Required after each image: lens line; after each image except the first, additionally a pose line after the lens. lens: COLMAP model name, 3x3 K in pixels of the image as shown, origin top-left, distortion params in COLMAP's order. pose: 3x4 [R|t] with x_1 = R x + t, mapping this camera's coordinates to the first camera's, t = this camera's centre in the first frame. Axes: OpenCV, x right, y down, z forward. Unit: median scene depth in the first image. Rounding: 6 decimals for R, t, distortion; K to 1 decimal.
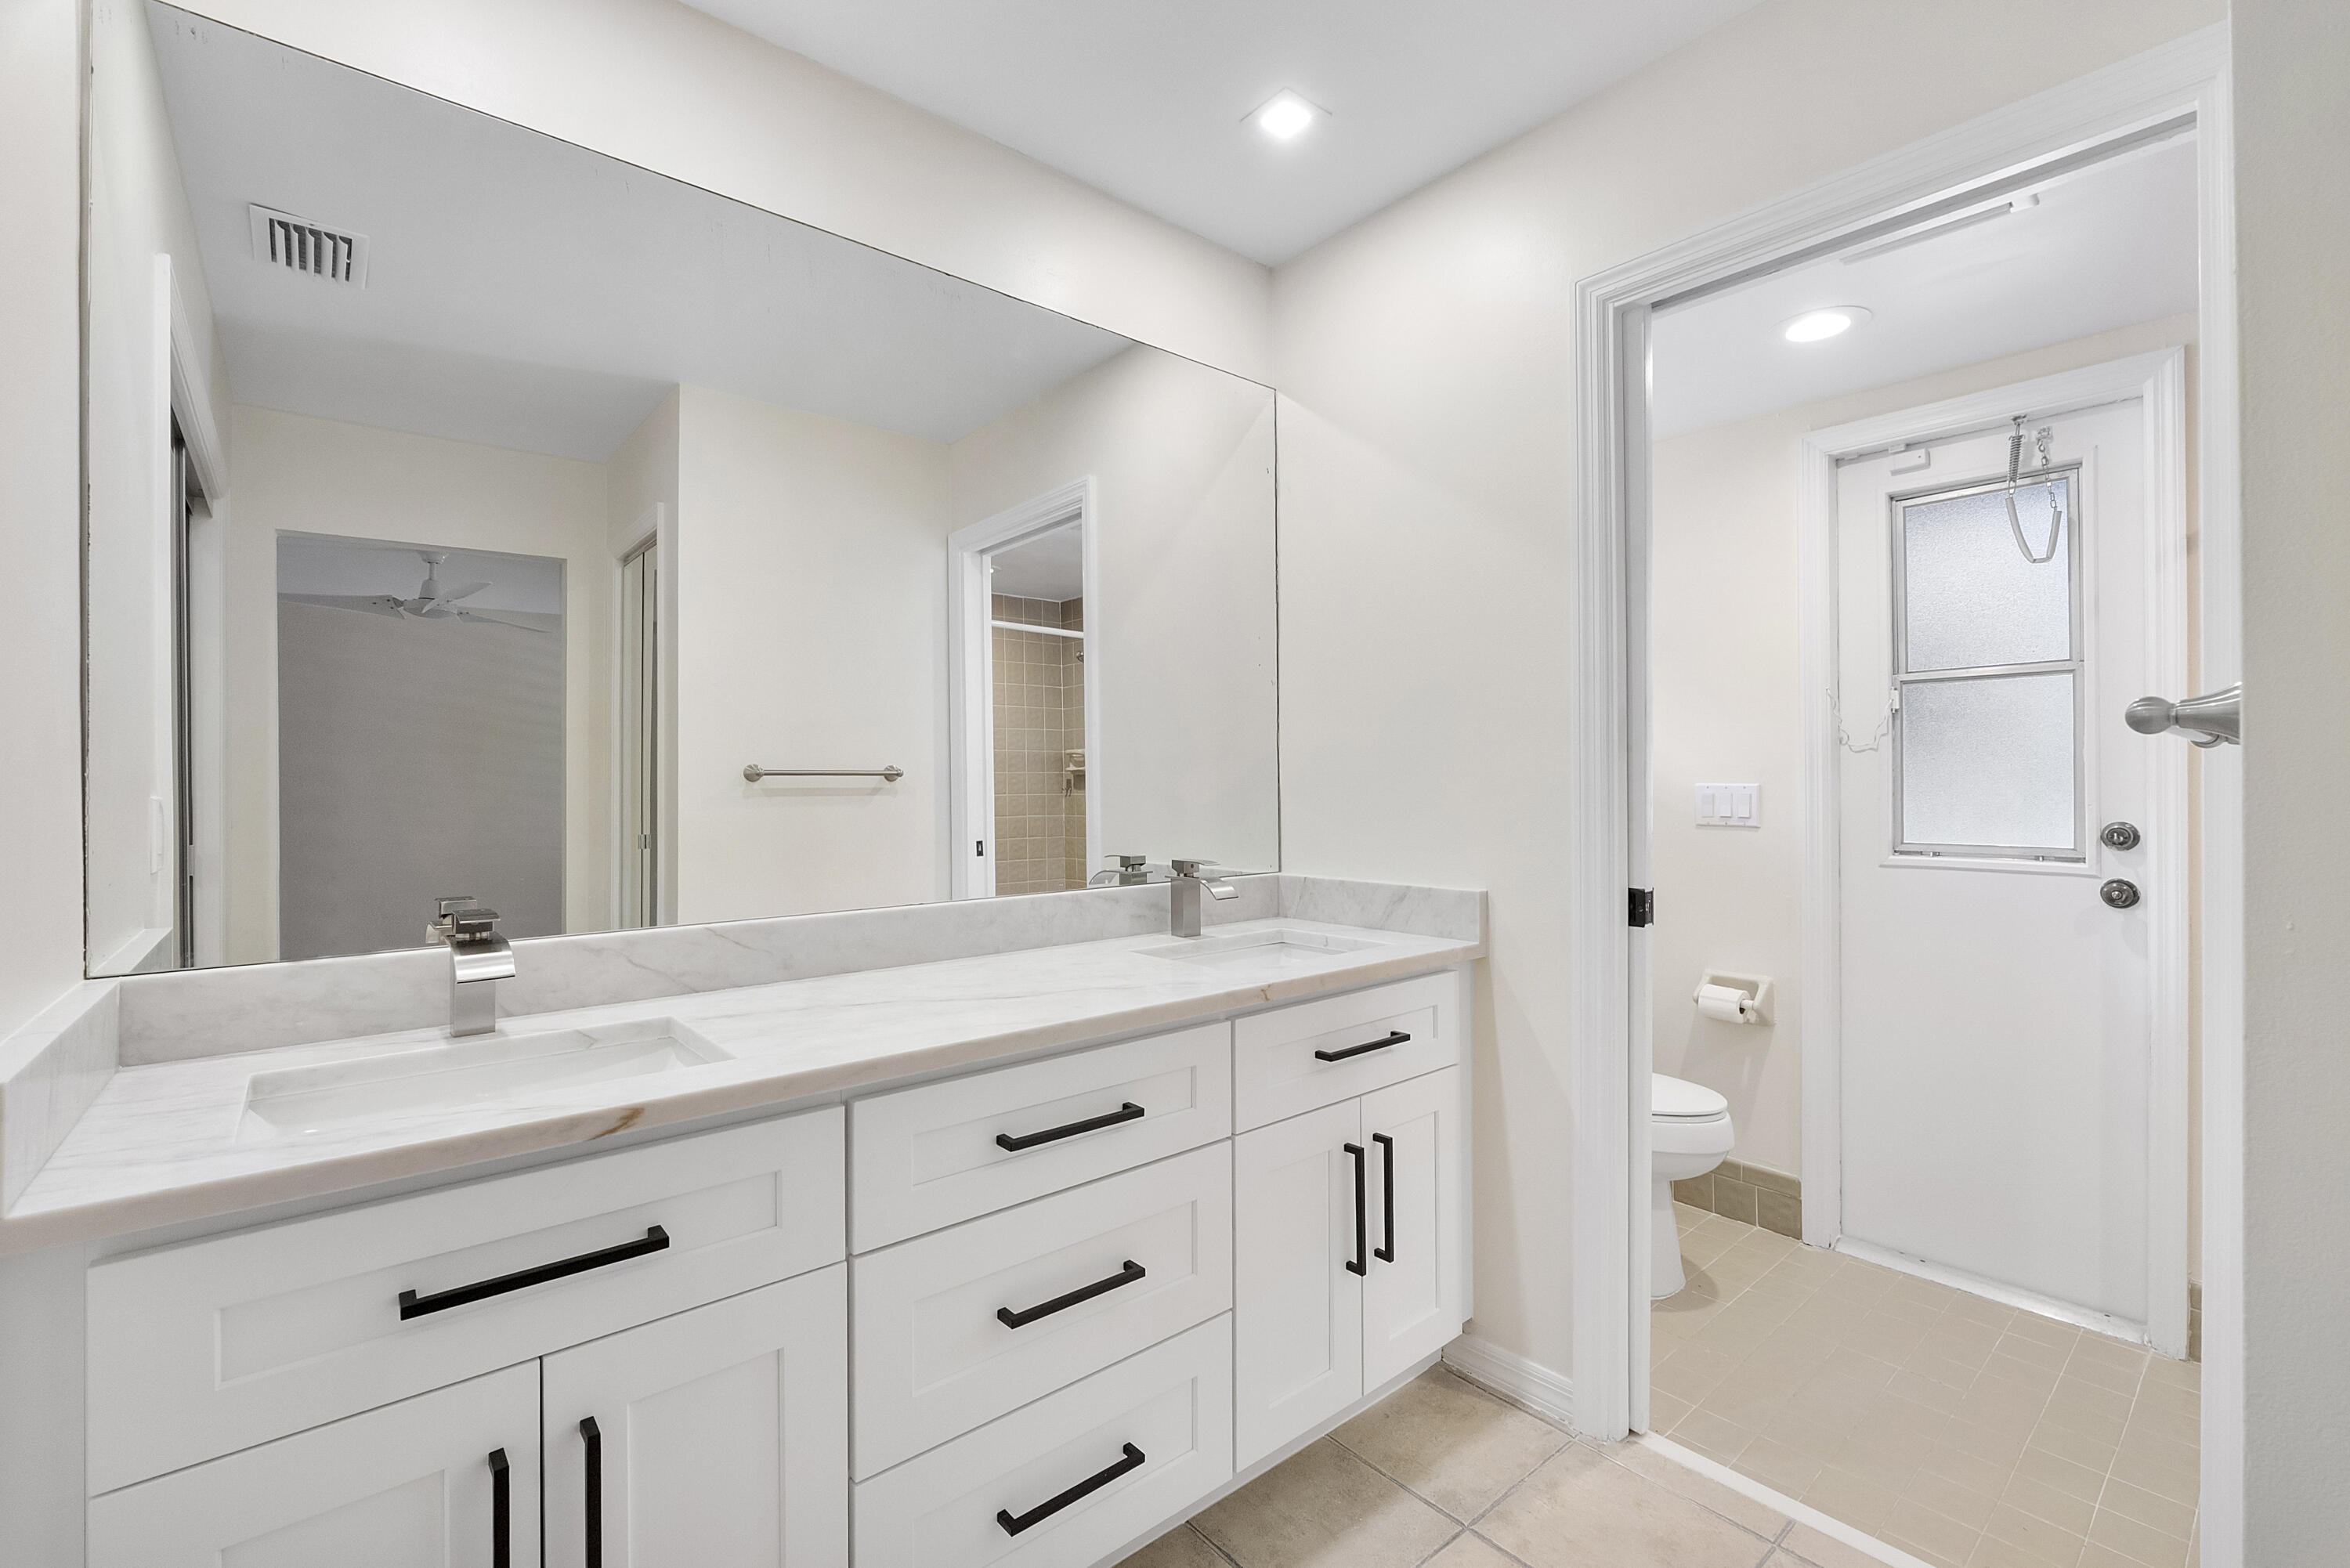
lens RADIAL K [[1007.2, 0, 1185.1], [0, 1007.2, 784.5], [0, 0, 1]] dist [-0.007951, -0.000034]
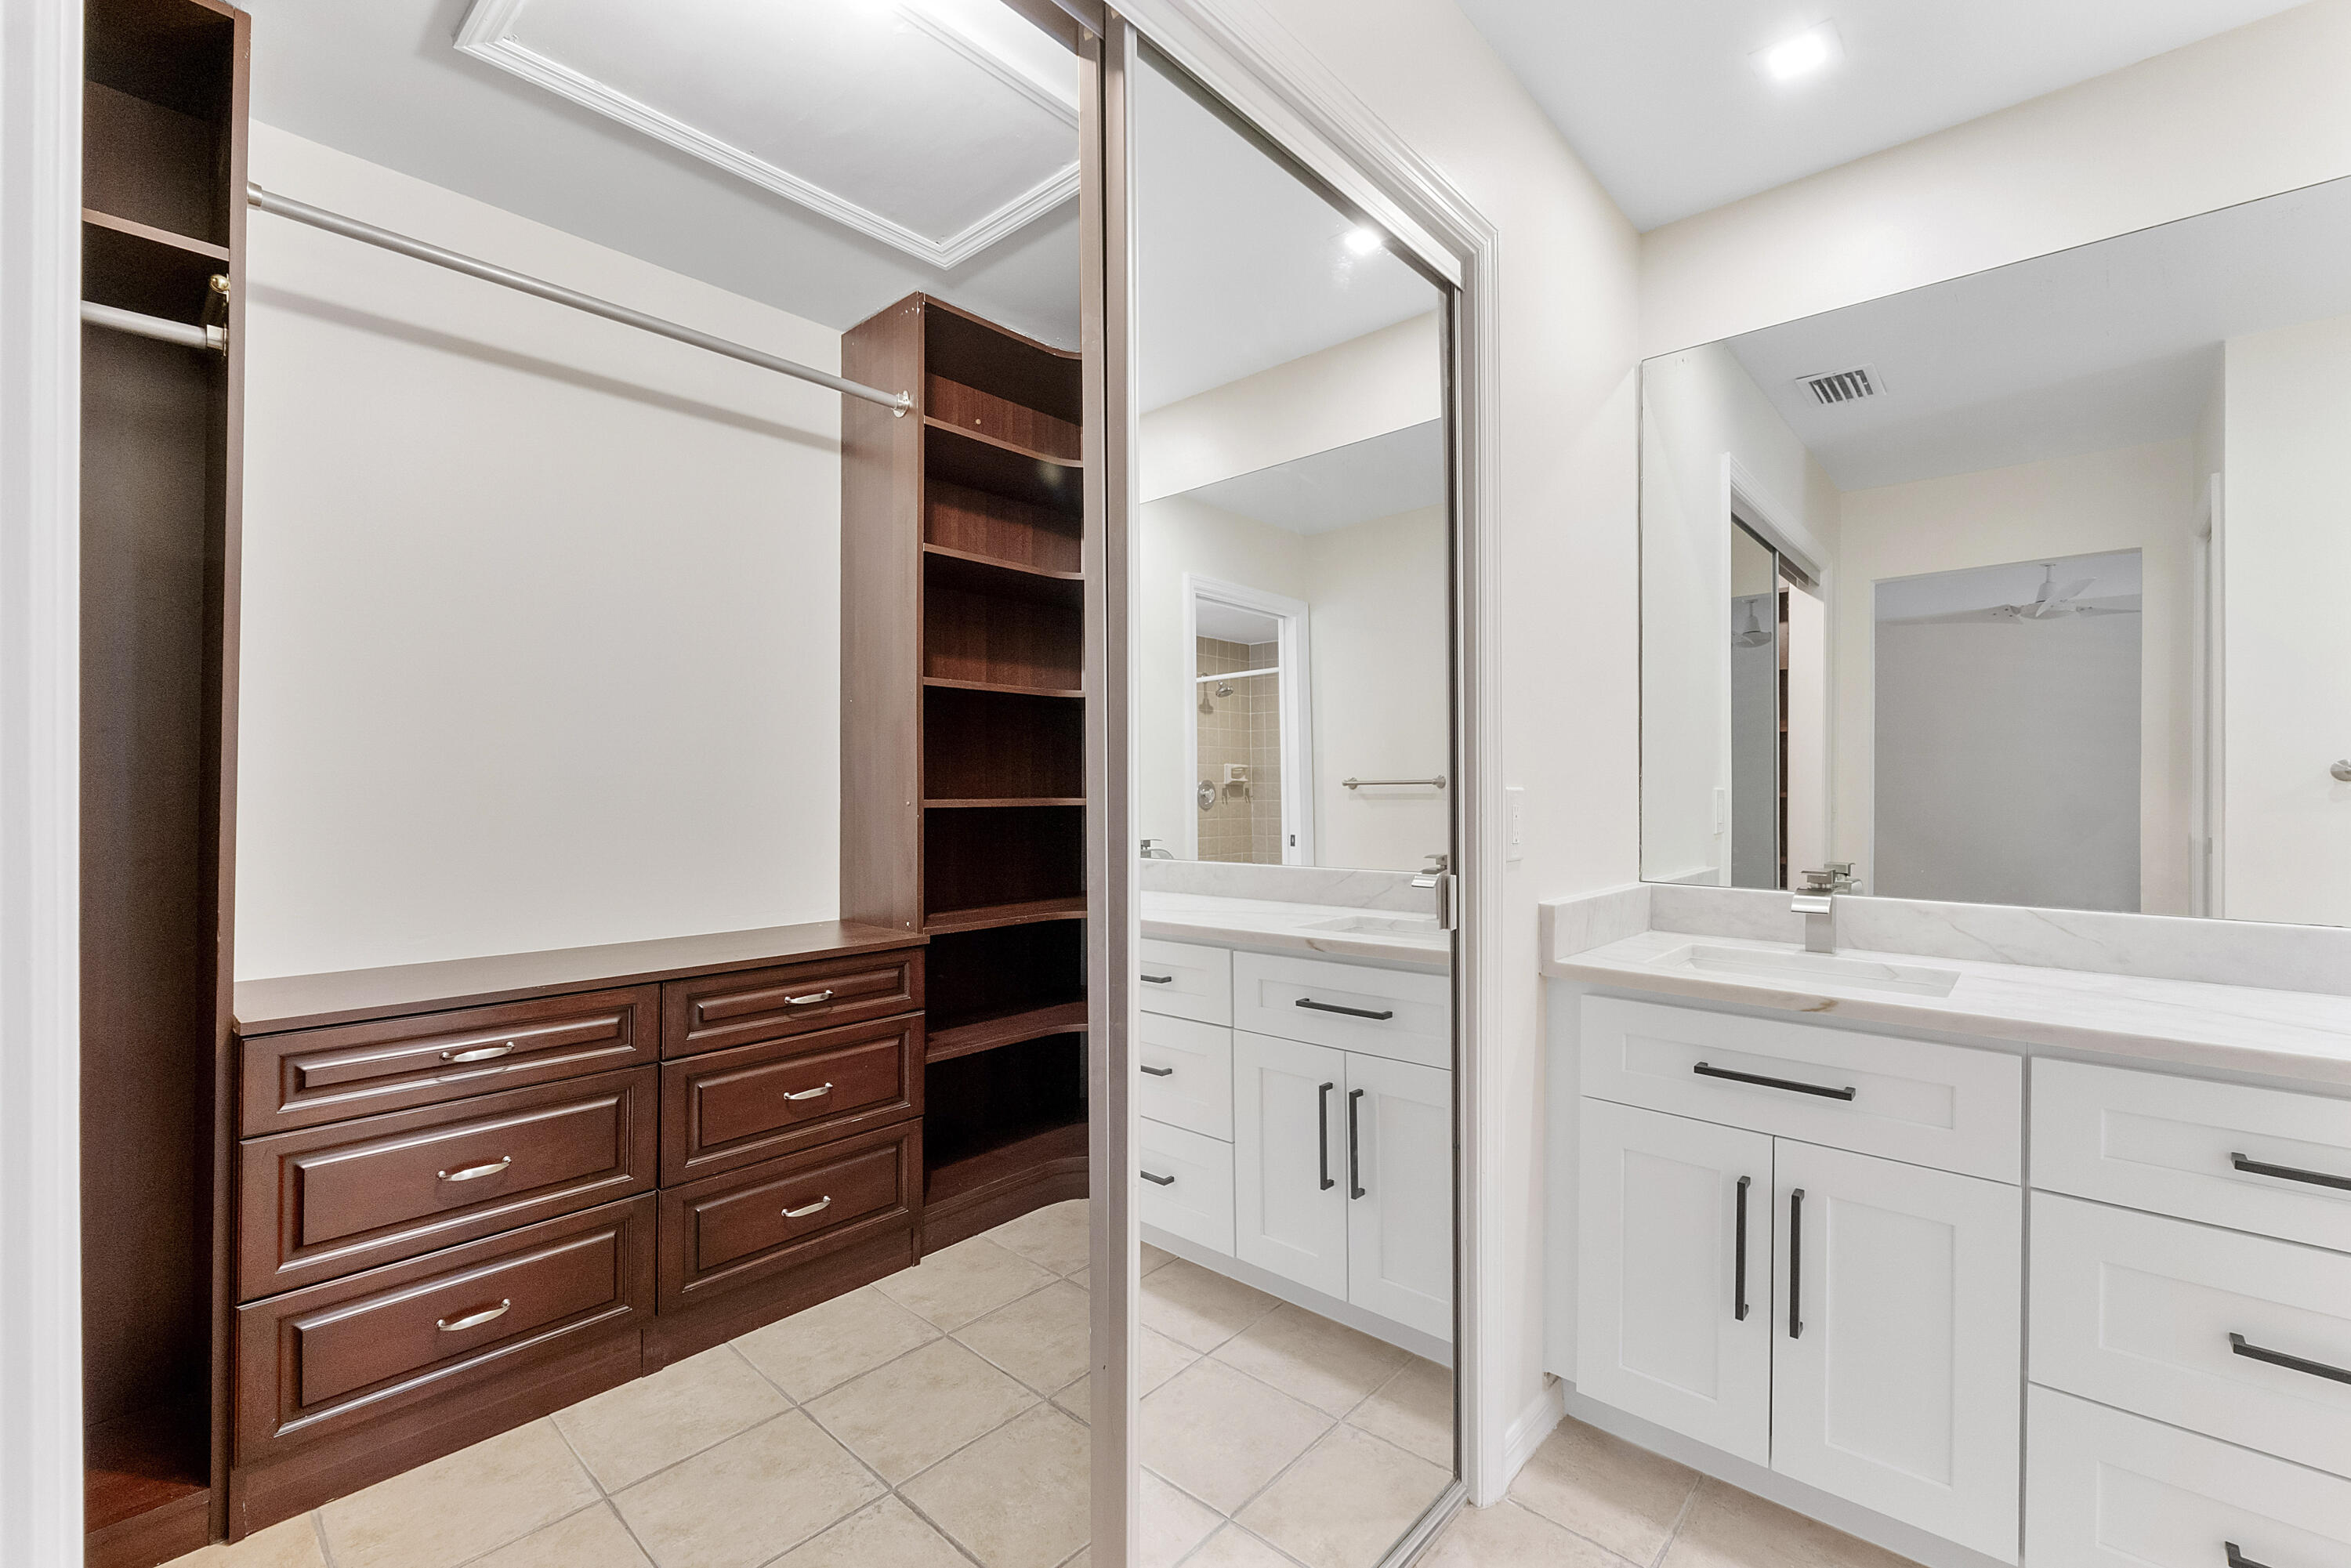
lens RADIAL K [[1007.6, 0, 1180.9], [0, 1007.6, 778.1], [0, 0, 1]] dist [-0.007951, -0.000034]
pose [[0.136739, 0.006827, -0.990584, 0.527702], [-0.004875, 0.999969, 0.006219, -0.009602], [0.990595, 0.003979, 0.136768, -0.113389]]
